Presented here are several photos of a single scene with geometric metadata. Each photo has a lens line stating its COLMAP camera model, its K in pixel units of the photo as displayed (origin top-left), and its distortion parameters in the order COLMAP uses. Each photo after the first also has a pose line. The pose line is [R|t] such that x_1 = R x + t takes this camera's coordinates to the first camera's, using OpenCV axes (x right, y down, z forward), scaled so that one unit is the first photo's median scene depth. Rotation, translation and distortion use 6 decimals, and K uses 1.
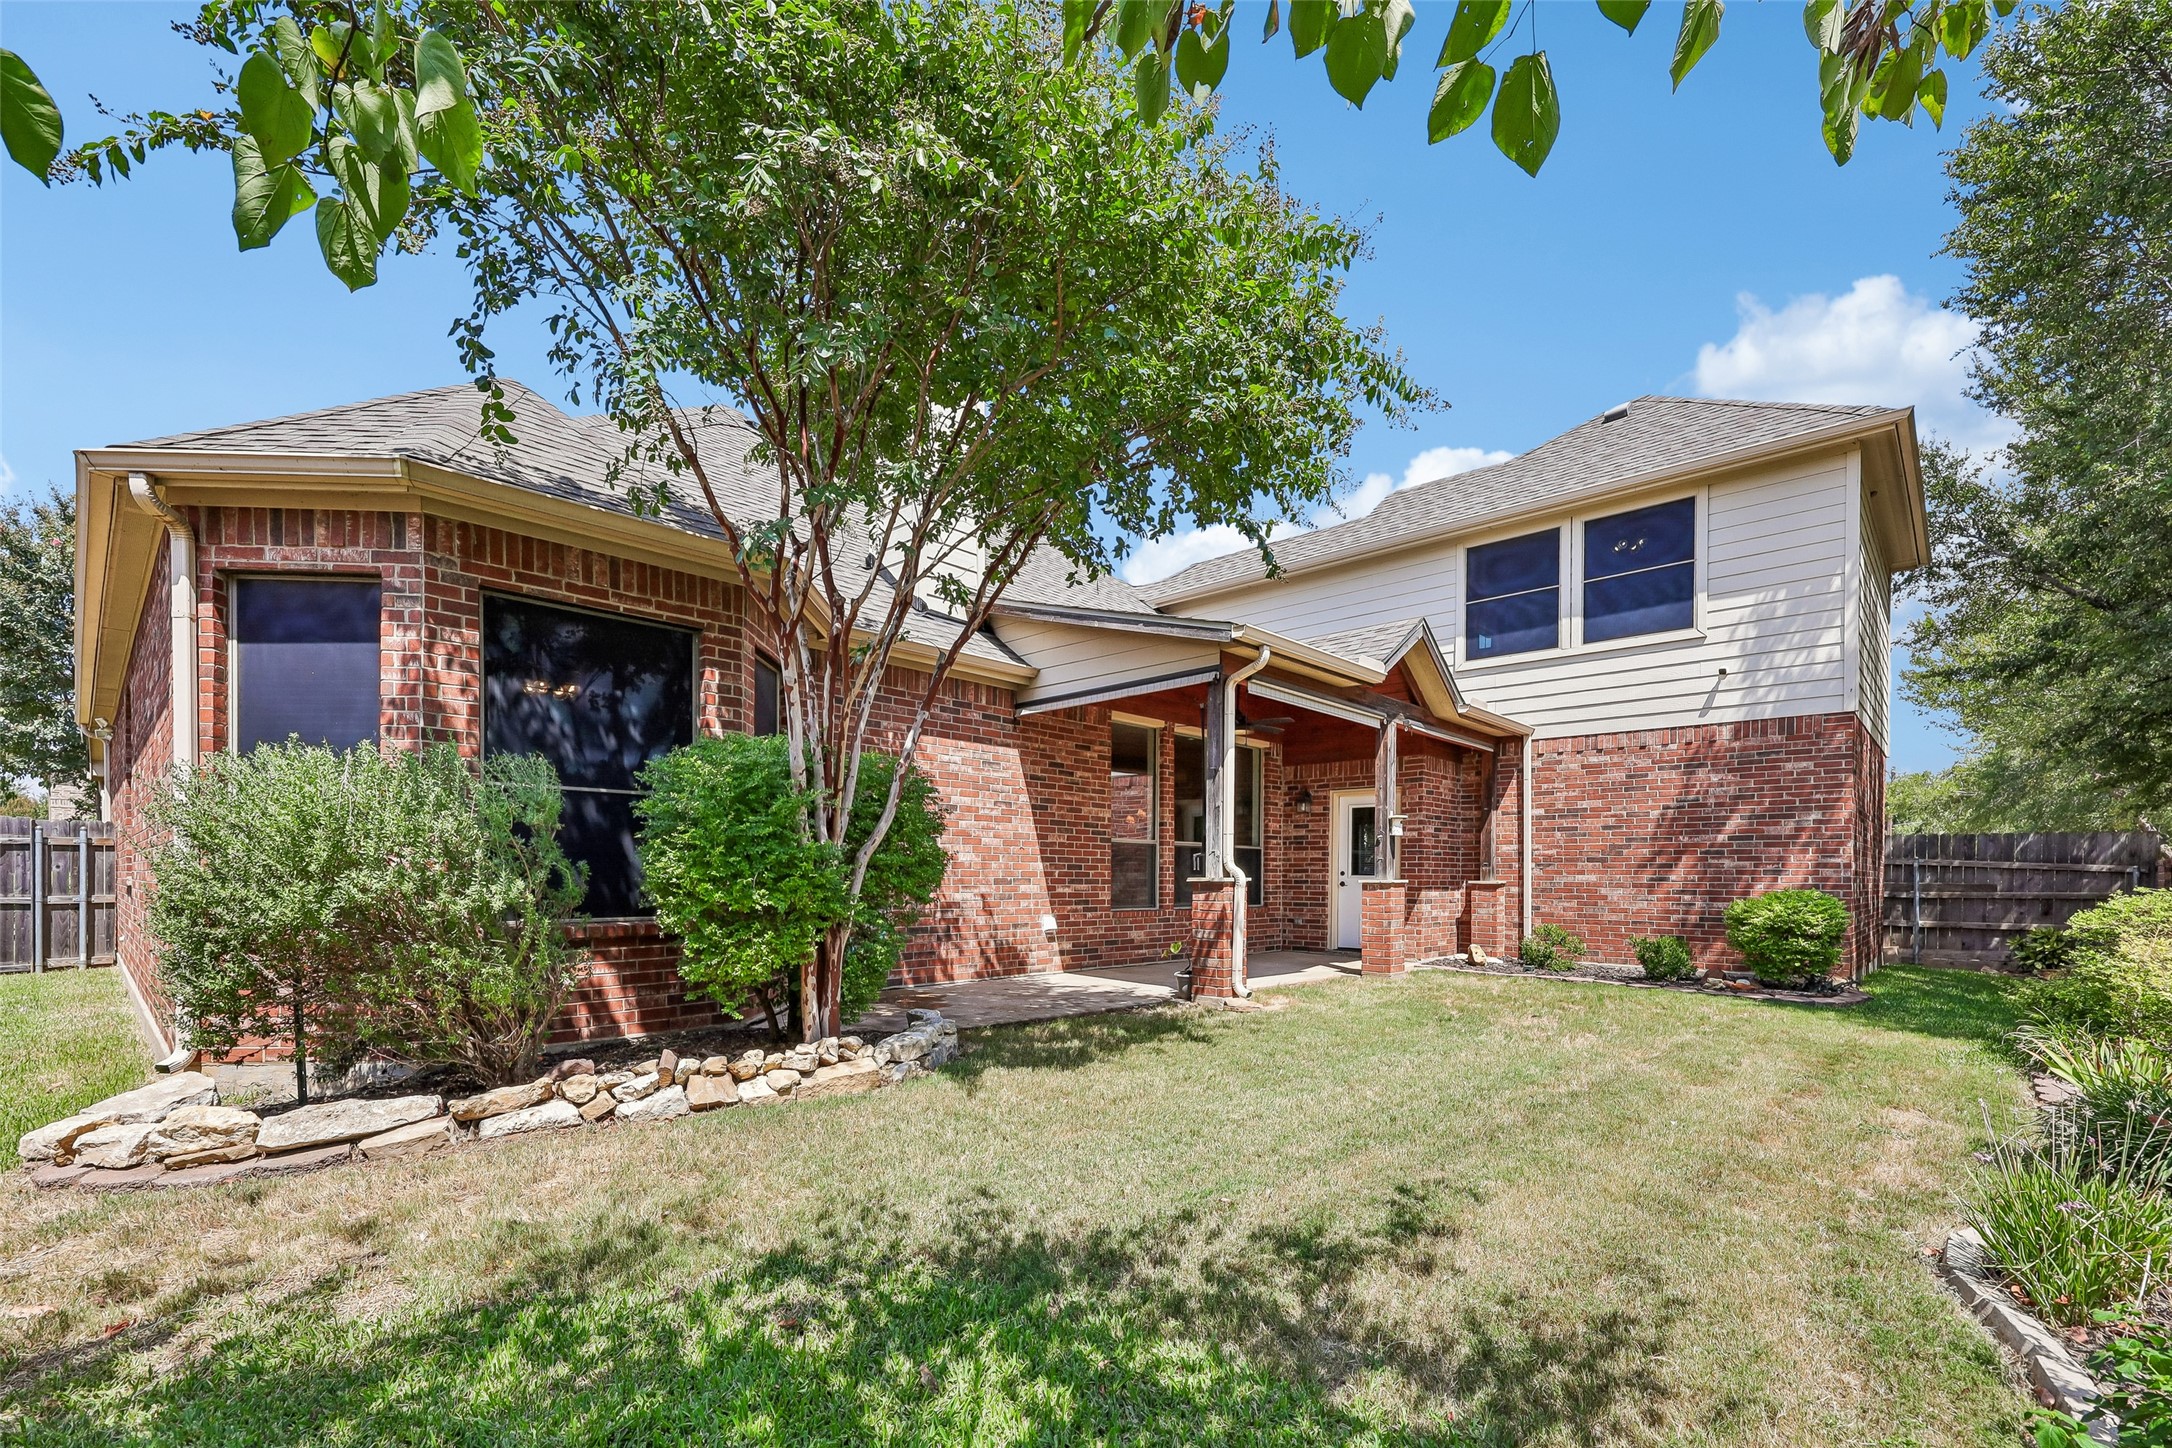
lens RADIAL K [[931.0, 0, 1119.1], [0, 931.0, 881.2], [0, 0, 1]] dist [-0.001291, -0.000088]
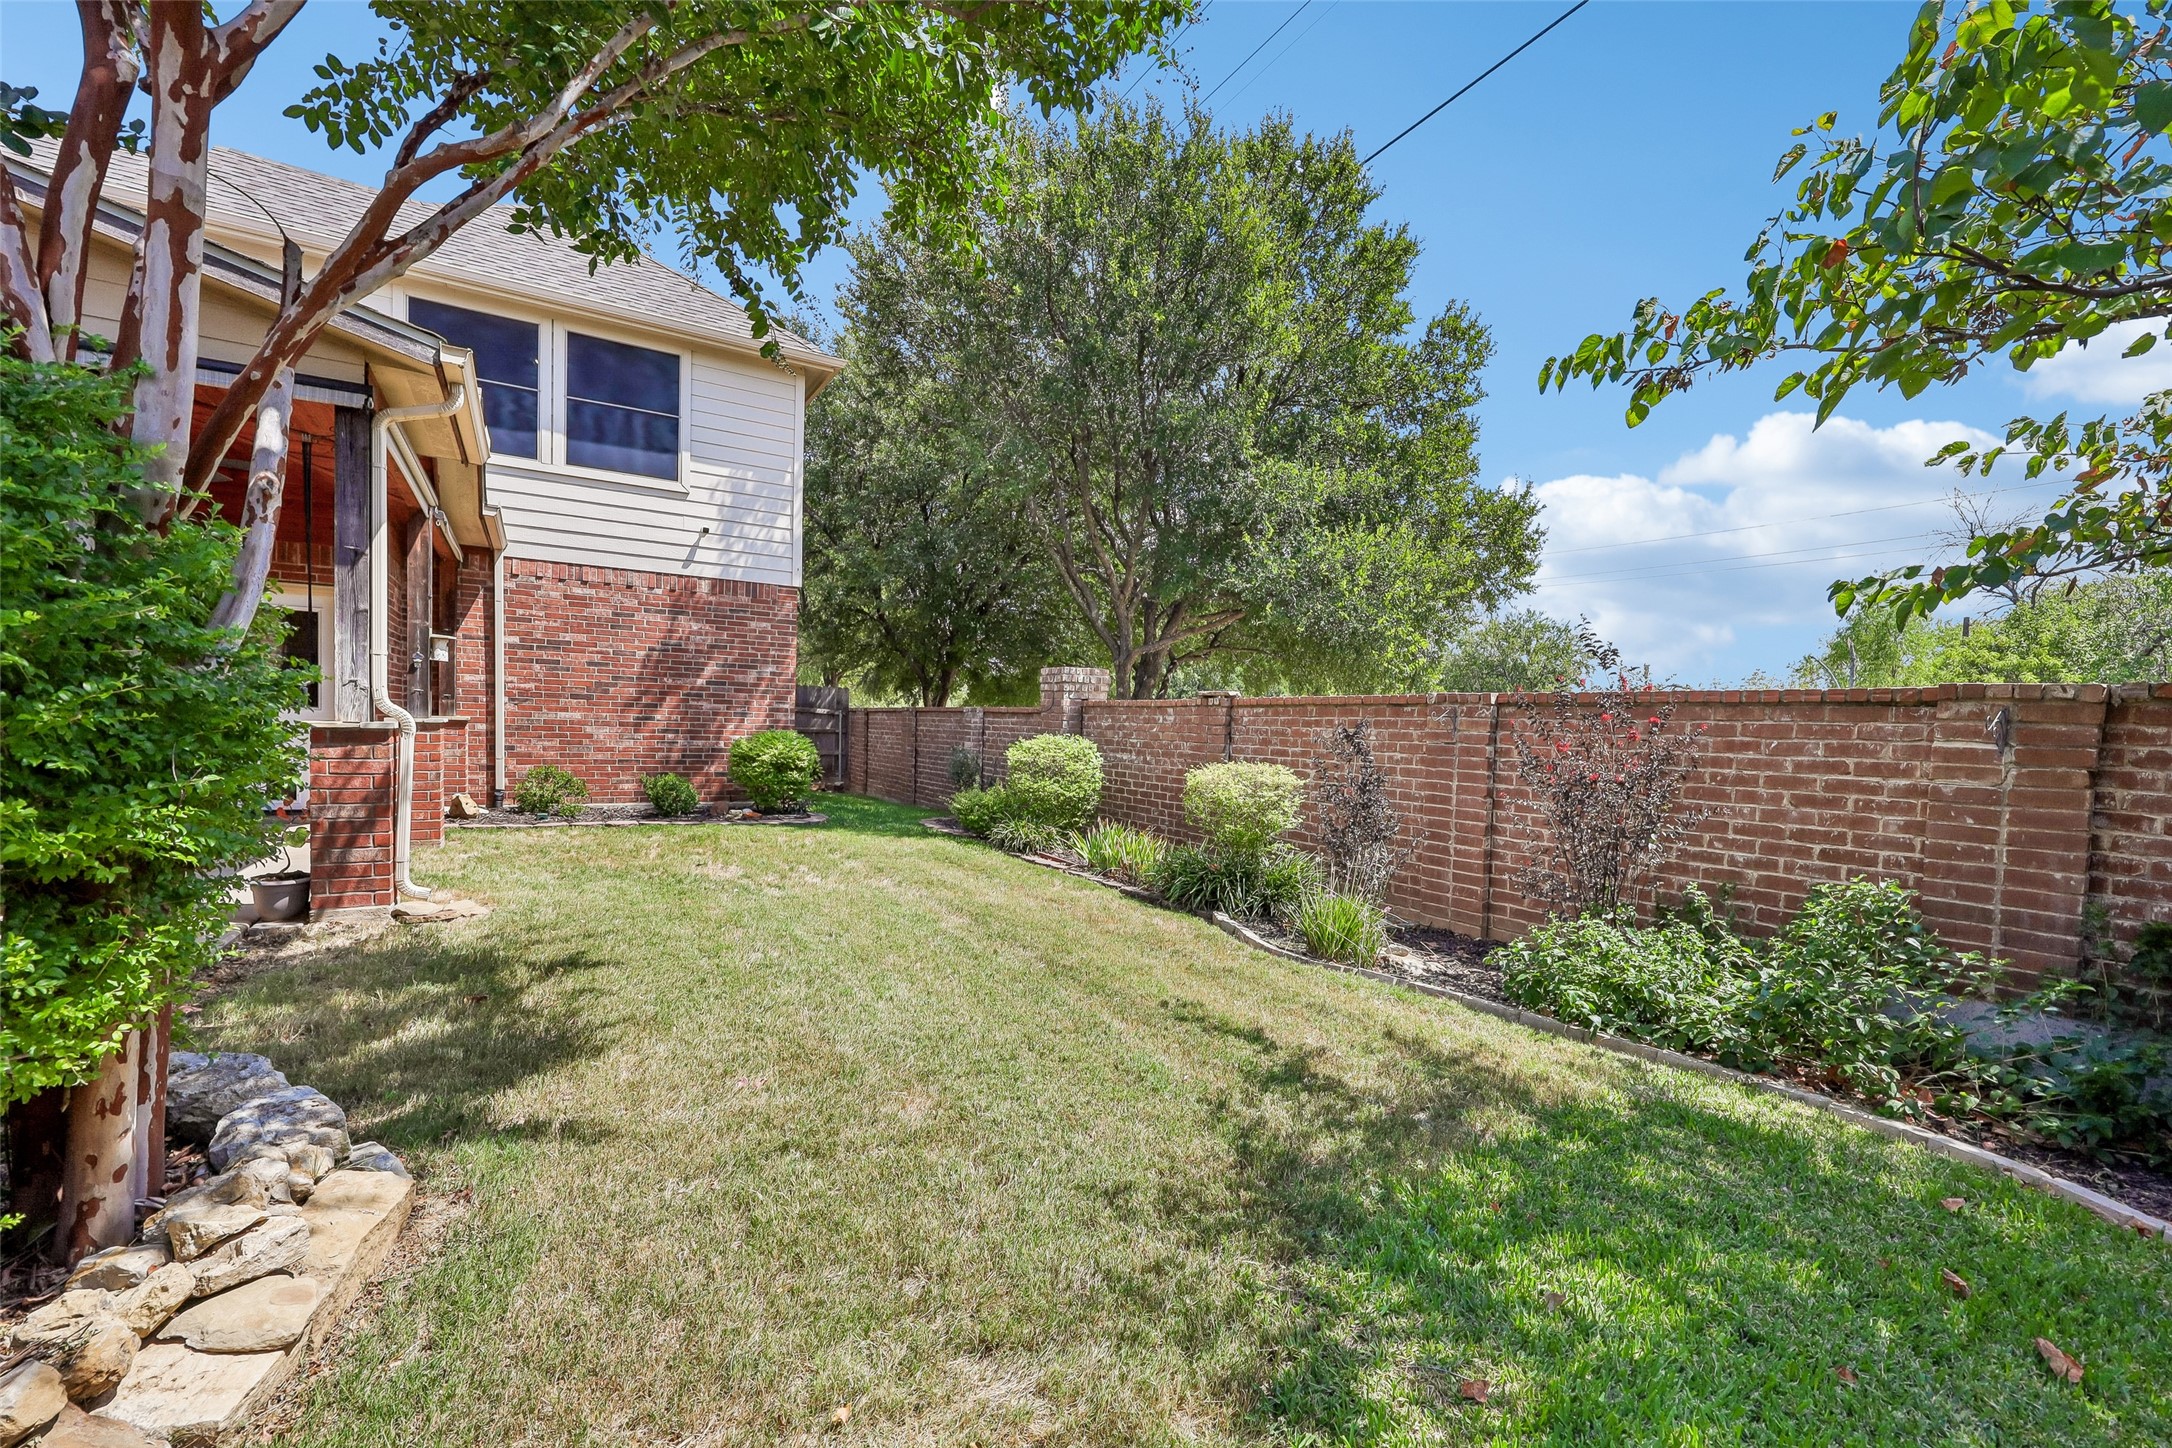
lens RADIAL K [[904.3, 0, 1093.2], [0, 904.3, 758.2], [0, 0, 1]] dist [-0.000855, -0.000082]
pose [[0.288754, -0.032346, 0.956857, -0.240548], [-0.024657, 0.998846, 0.041206, -0.011734], [-0.957086, -0.035492, 0.287624, 0.238579]]
